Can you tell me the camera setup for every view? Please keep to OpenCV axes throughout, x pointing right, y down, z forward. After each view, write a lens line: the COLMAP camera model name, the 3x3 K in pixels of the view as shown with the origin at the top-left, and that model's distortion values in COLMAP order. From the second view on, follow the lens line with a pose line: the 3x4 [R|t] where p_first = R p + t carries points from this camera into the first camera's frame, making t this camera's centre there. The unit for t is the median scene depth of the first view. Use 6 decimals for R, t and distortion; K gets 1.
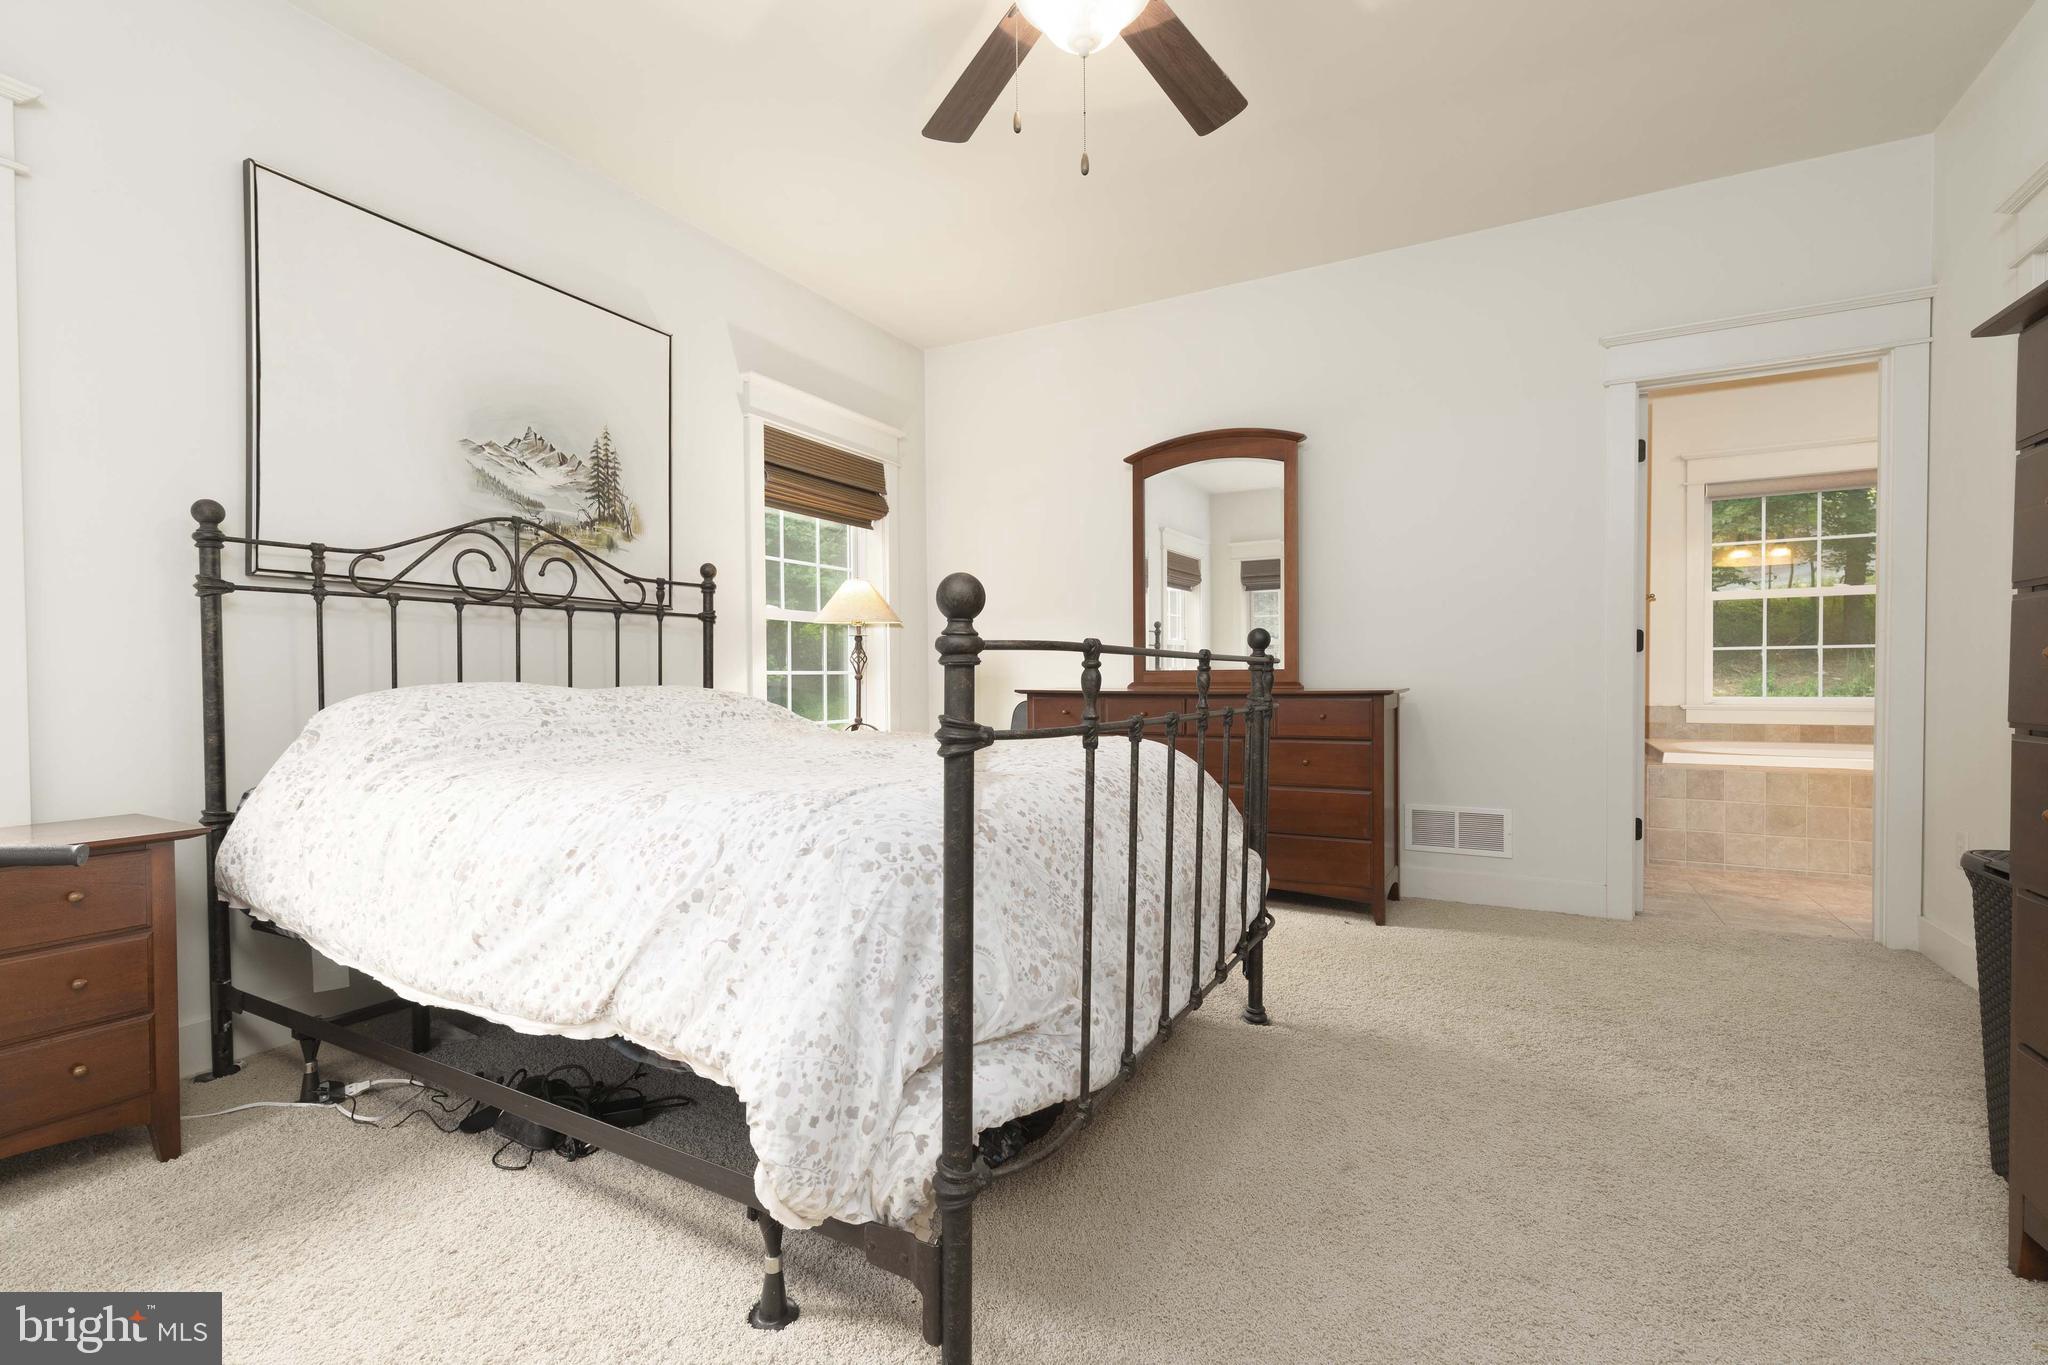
lens RADIAL K [[897.3, 0, 1021.8], [0, 897.3, 688.7], [0, 0, 1]] dist [0.001385, -0.000410]
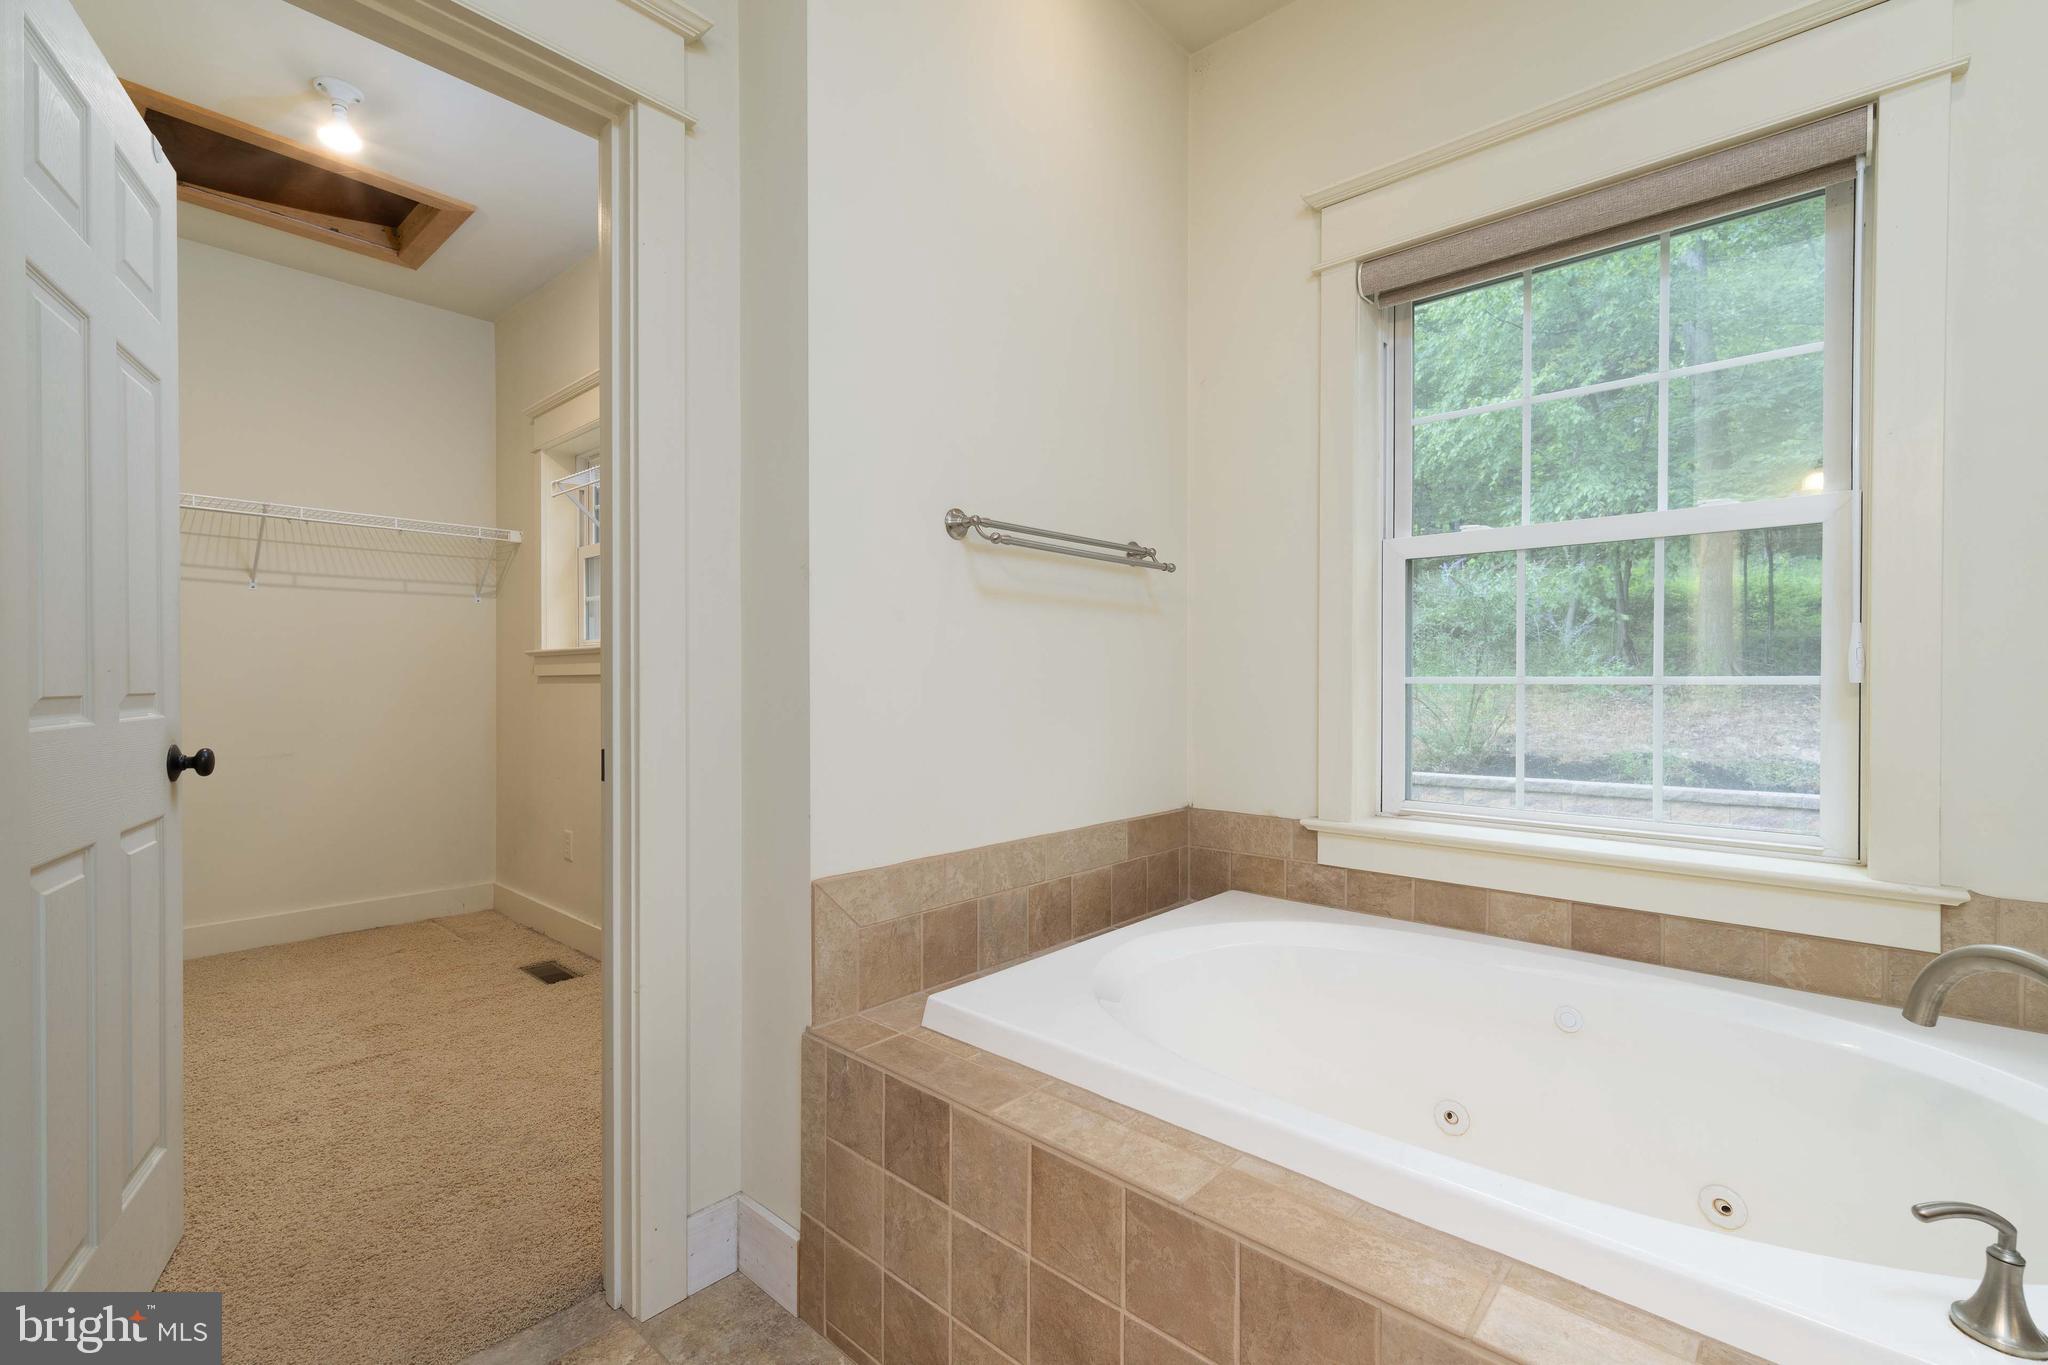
lens RADIAL K [[896.2, 0, 1016.5], [0, 896.2, 688.5], [0, 0, 1]] dist [0.004850, -0.000426]
pose [[0.971180, 0.013215, -0.237980, 0.732052], [-0.013401, 0.999910, 0.000838, -0.040640], [0.237970, 0.002375, 0.971270, 0.598793]]
